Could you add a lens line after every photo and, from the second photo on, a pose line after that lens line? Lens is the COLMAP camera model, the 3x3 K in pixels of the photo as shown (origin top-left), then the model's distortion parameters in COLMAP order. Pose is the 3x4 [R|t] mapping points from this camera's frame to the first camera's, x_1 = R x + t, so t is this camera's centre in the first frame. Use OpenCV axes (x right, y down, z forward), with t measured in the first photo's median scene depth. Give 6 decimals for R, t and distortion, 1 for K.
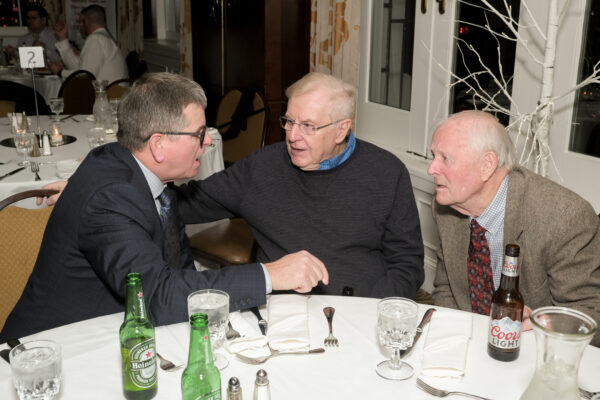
lens RADIAL K [[701.3, 0, 300.0], [0, 701.3, 200.0], [0, 0, 1]] dist [-0.019328, 0.019578]
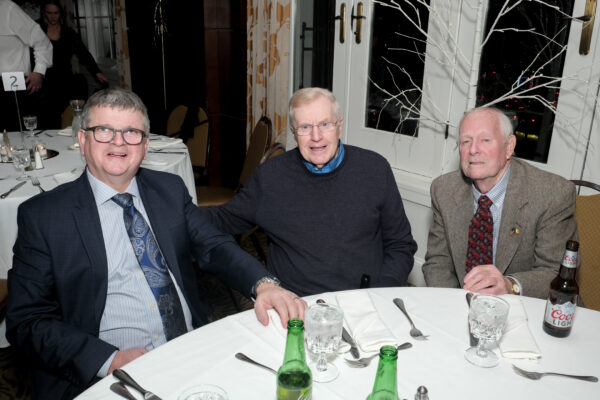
lens RADIAL K [[516.0, 0, 300.0], [0, 516.0, 200.0], [0, 0, 1]] dist [-0.030534, -0.010498]
pose [[0.974975, -0.057932, 0.214635, -0.116261], [0.050375, 0.997908, 0.040517, -0.022747], [-0.216533, -0.028691, 0.975854, 0.092851]]
